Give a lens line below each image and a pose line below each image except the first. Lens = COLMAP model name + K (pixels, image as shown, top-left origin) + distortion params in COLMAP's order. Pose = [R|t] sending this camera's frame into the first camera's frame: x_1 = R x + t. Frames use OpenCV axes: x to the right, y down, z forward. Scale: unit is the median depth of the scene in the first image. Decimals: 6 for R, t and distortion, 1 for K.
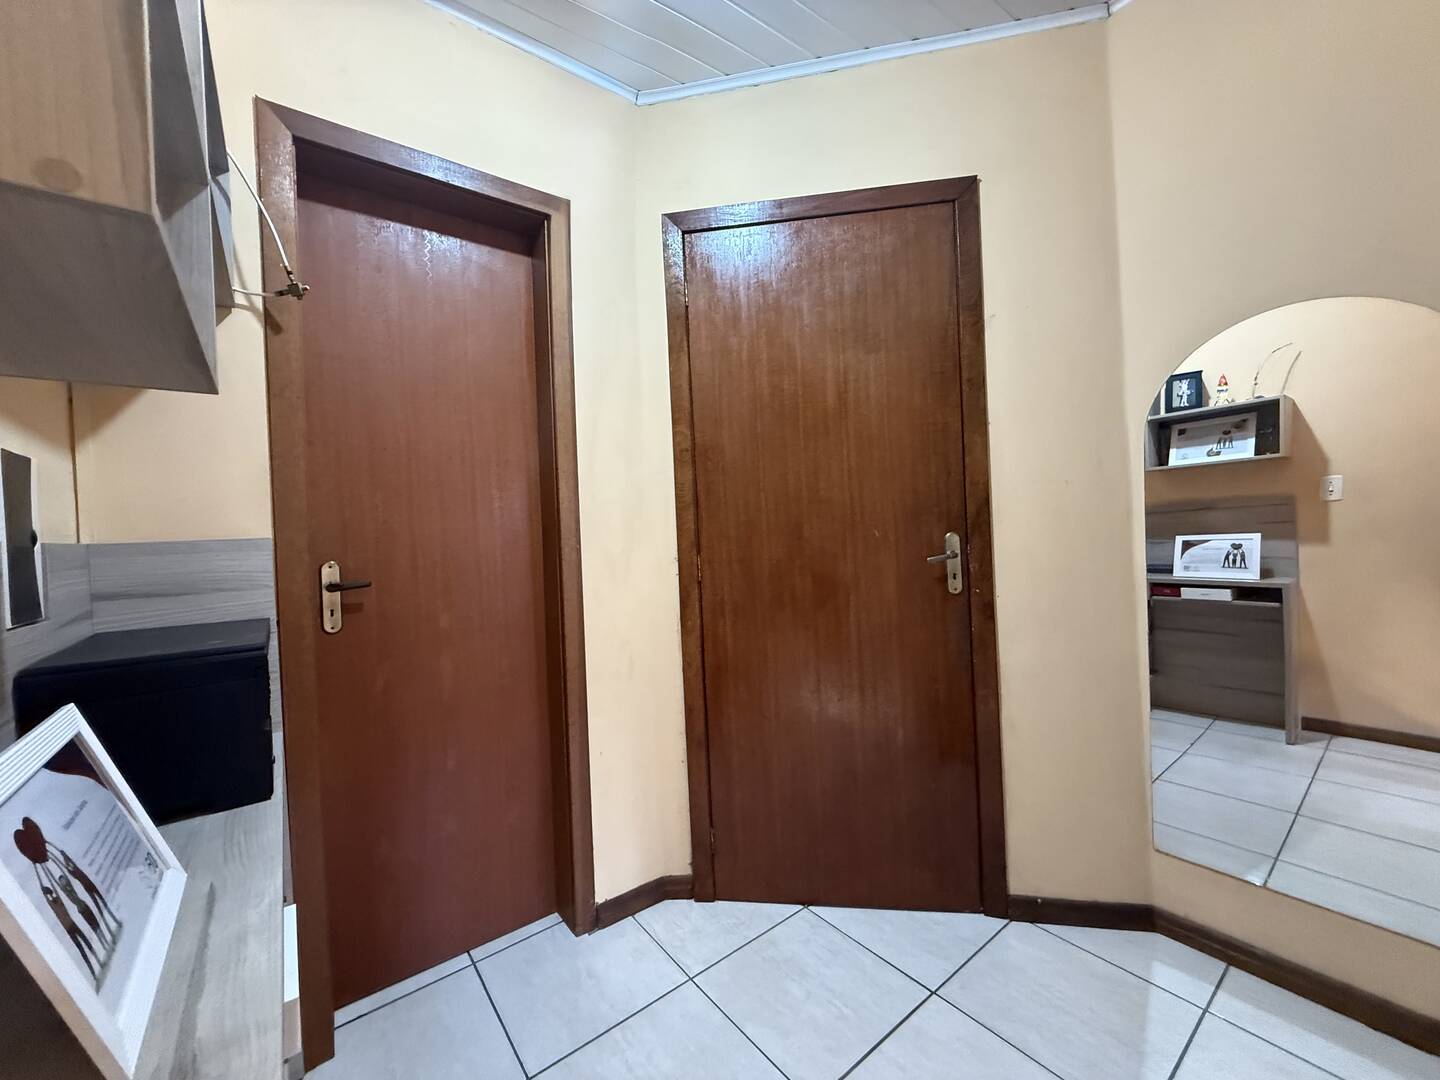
lens RADIAL K [[573.4, 0, 718.4], [0, 573.4, 541.6], [0, 0, 1]] dist [-0.001287, 0.000240]
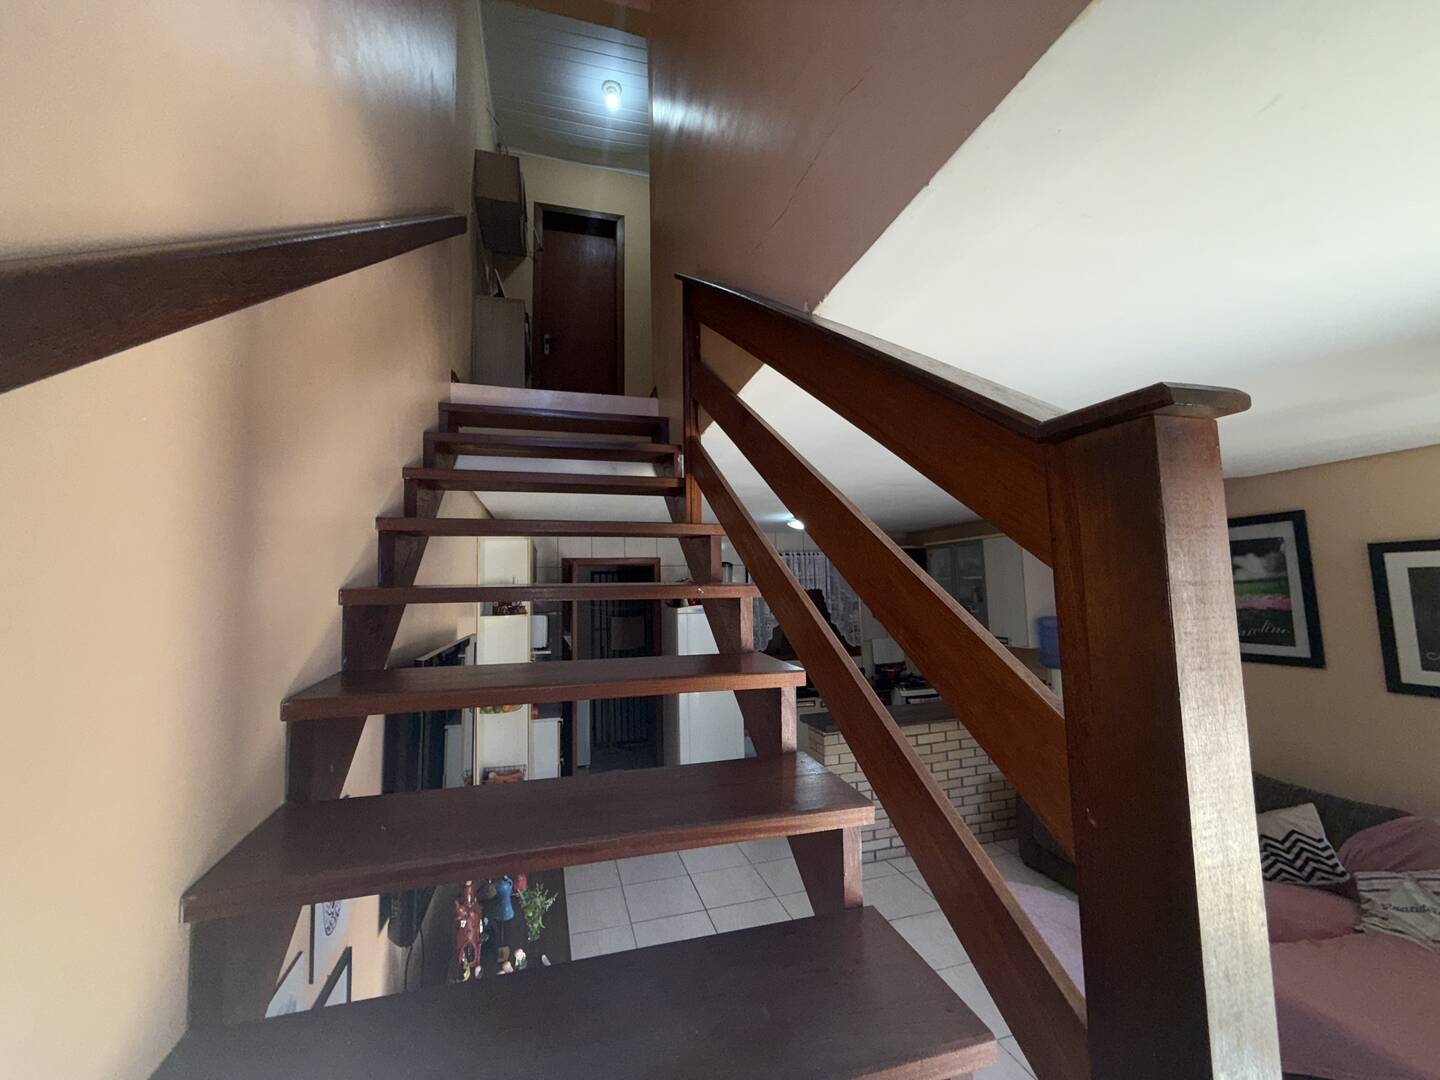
lens RADIAL K [[573.4, 0, 718.4], [0, 573.4, 541.6], [0, 0, 1]] dist [-0.001287, 0.000240]
pose [[0.930555, -0.006784, -0.366089, 1.625461], [-0.024936, 0.996333, -0.081847, 1.673338], [0.365302, 0.085292, 0.926973, -1.798428]]
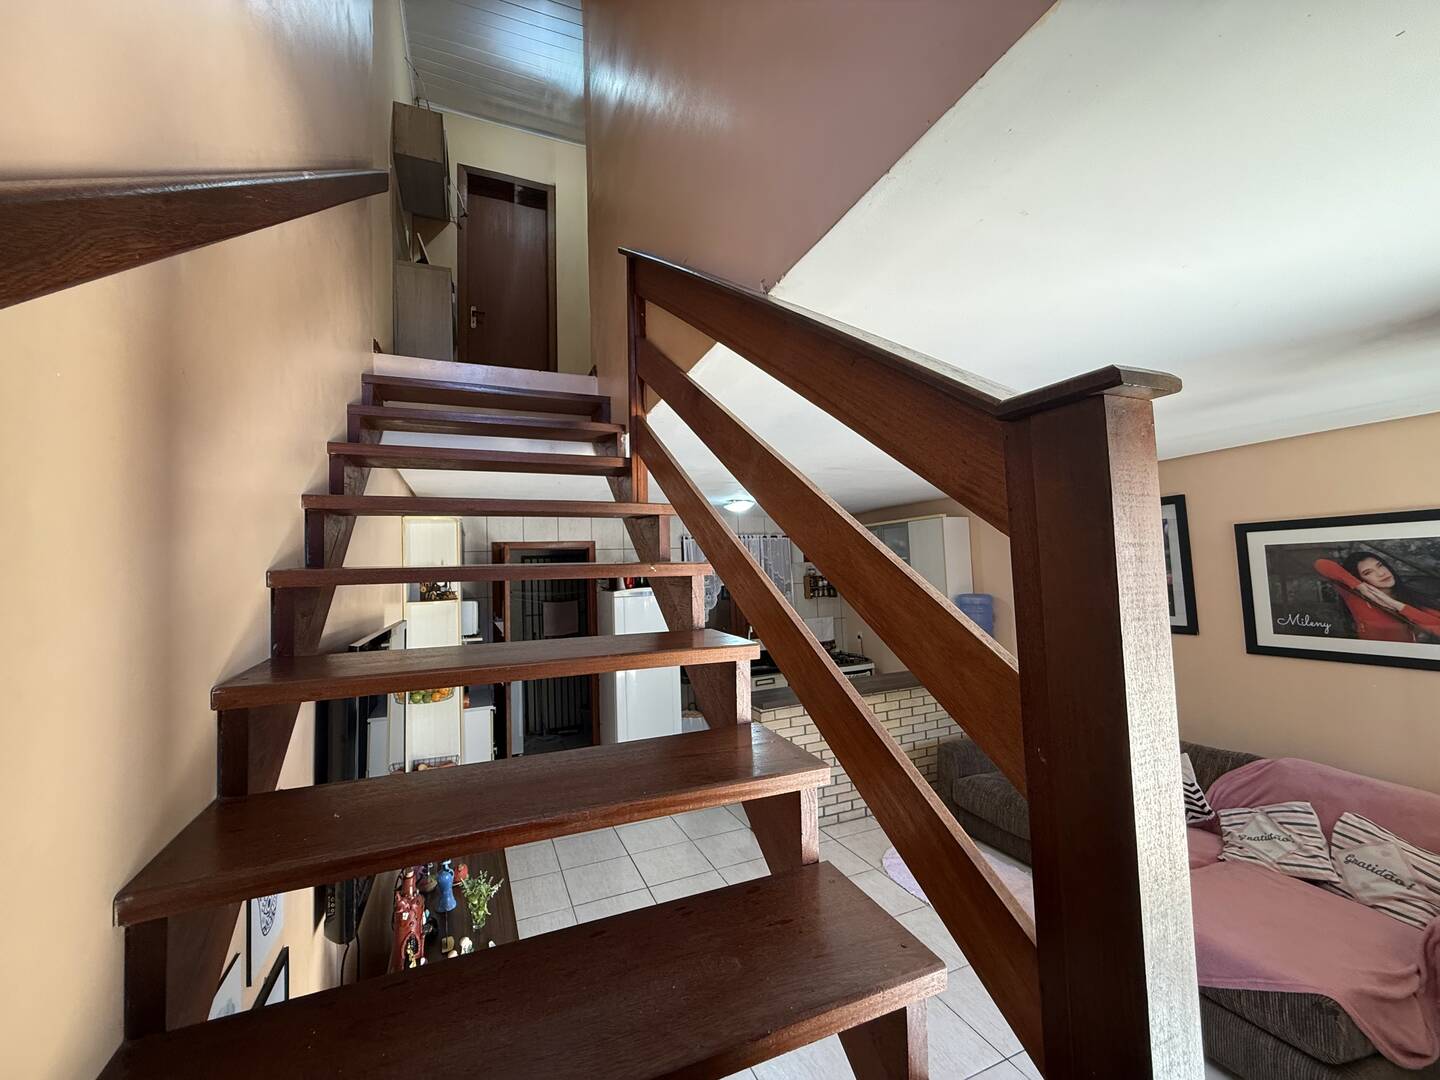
lens RADIAL K [[573.4, 0, 718.4], [0, 573.4, 541.6], [0, 0, 1]] dist [-0.001287, 0.000240]
pose [[0.968073, -0.001919, -0.250662, 1.584250], [-0.012957, 0.998251, -0.057683, 1.688808], [0.250334, 0.059089, 0.966355, -1.824587]]
